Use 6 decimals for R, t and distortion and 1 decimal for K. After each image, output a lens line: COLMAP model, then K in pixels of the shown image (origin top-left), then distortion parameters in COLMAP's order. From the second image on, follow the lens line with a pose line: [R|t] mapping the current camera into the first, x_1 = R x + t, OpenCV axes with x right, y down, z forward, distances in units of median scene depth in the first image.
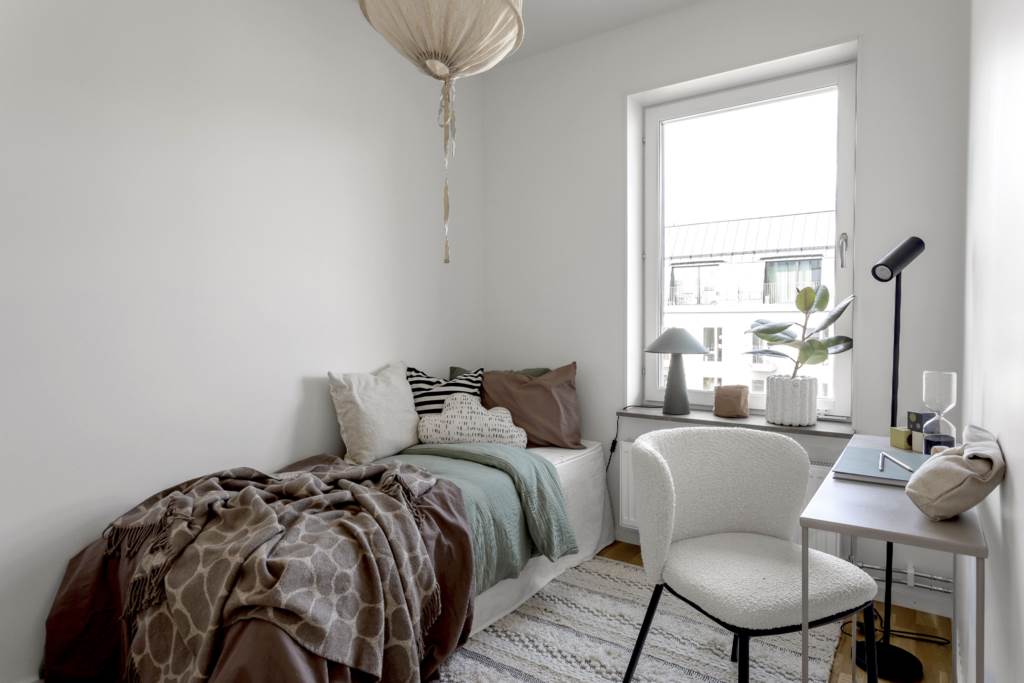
lens RADIAL K [[584.1, 0, 512.0], [0, 584.1, 341.5], [0, 0, 1]] dist [-0.003451, -0.001390]
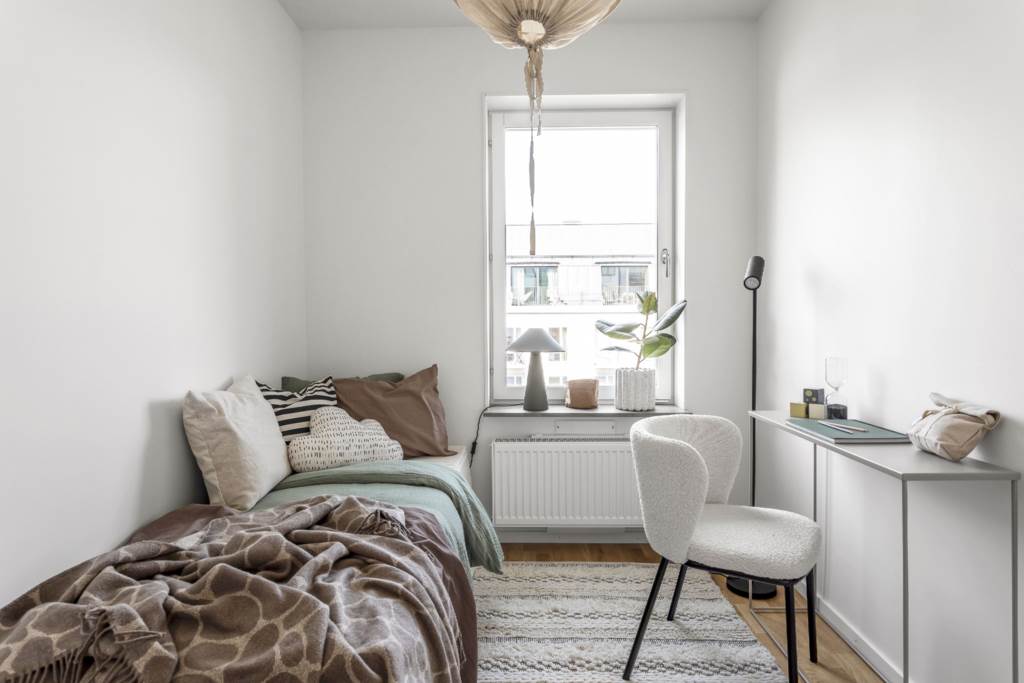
lens RADIAL K [[584.1, 0, 512.0], [0, 584.1, 341.5], [0, 0, 1]] dist [-0.003451, -0.001390]
pose [[0.828192, -0.019660, 0.560099, -0.372117], [0.020521, 0.999778, 0.004750, -0.004714], [-0.560068, 0.007560, 0.828412, 0.169091]]
